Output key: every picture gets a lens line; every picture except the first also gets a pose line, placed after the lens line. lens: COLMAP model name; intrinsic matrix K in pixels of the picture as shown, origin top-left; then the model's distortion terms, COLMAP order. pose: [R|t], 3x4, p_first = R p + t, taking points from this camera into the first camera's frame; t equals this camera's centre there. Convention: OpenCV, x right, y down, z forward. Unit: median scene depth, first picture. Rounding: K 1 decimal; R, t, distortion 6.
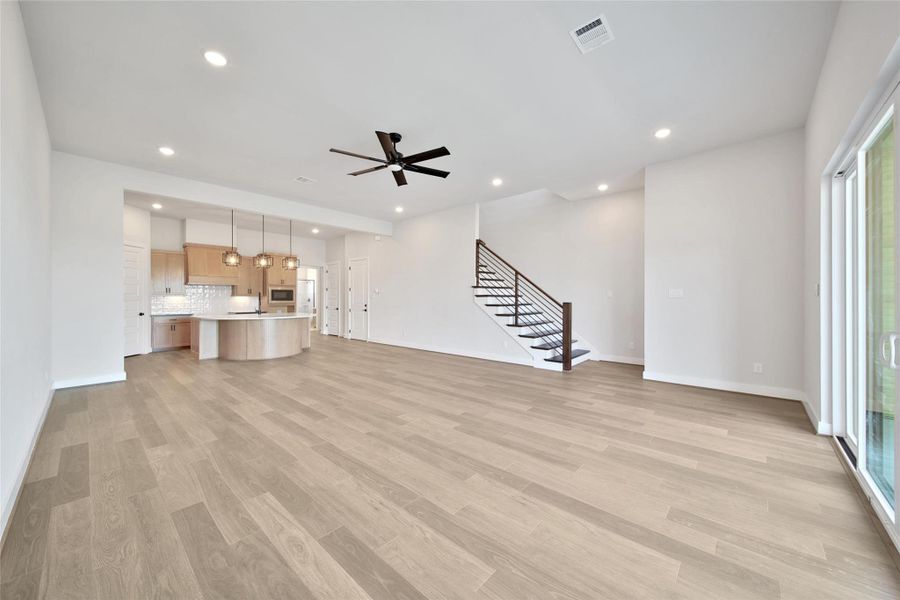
lens RADIAL K [[324.3, 0, 452.6], [0, 324.3, 296.3], [0, 0, 1]] dist [0.000058, -0.000194]
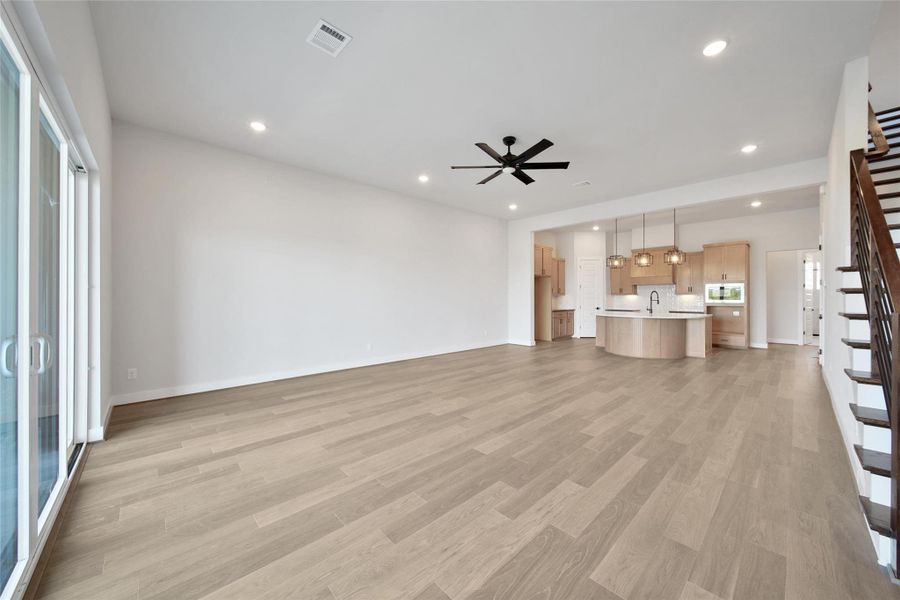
lens RADIAL K [[330.1, 0, 455.2], [0, 330.1, 296.7], [0, 0, 1]] dist [-0.000456, -0.000252]
pose [[-0.076165, -0.000160, -0.997095, 0.813045], [0.008938, 0.999960, -0.000843, 0.001397], [0.997055, -0.008976, -0.076161, 0.836718]]
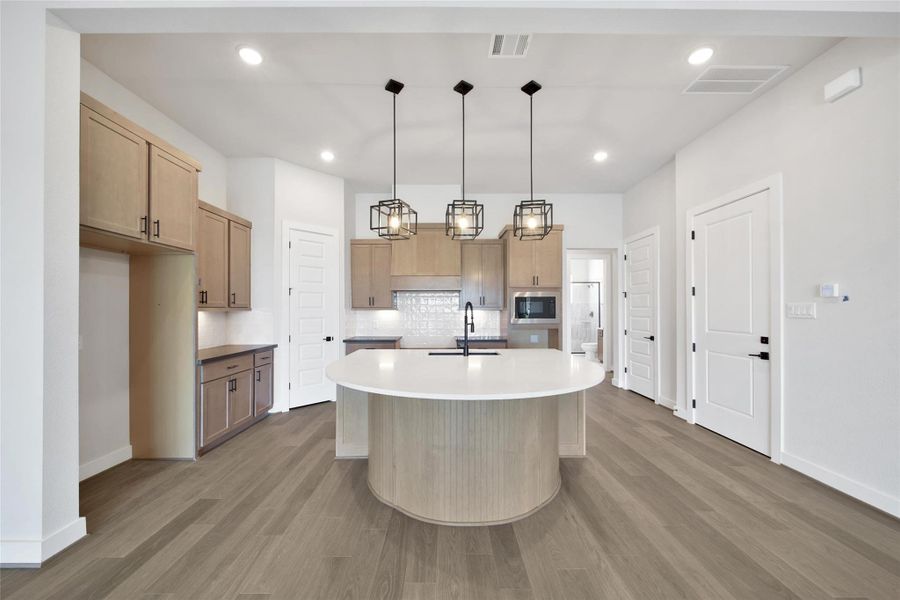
lens RADIAL K [[330.3, 0, 451.5], [0, 330.3, 307.2], [0, 0, 1]] dist [-0.003274, -0.000138]
pose [[0.677011, -0.002861, -0.735967, -0.518740], [0.006403, 0.999977, 0.002003, -0.012745], [0.735945, -0.006068, 0.677014, 1.226866]]
